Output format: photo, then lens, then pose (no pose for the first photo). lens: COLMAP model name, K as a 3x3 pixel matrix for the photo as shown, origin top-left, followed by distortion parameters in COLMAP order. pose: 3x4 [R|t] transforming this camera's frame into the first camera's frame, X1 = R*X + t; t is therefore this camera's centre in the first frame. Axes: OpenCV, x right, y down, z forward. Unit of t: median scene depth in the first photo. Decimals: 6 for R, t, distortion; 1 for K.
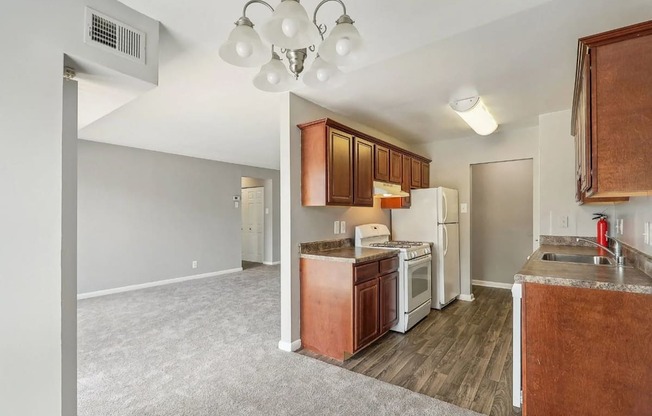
lens RADIAL K [[313.4, 0, 325.0], [0, 313.4, 213.7], [0, 0, 1]] dist [0.000876, 0.000643]
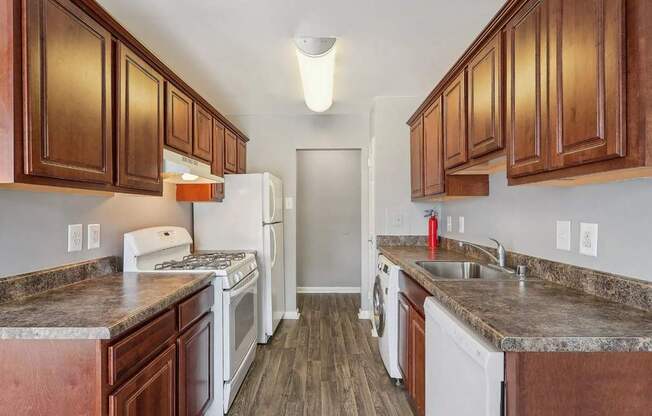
lens RADIAL K [[313.4, 0, 325.0], [0, 313.4, 213.7], [0, 0, 1]] dist [0.000876, 0.000643]
pose [[0.806643, -0.000483, 0.591039, 0.059063], [-0.004102, 0.999971, 0.006416, 0.004059], [-0.591025, -0.007600, 0.806617, 0.389651]]
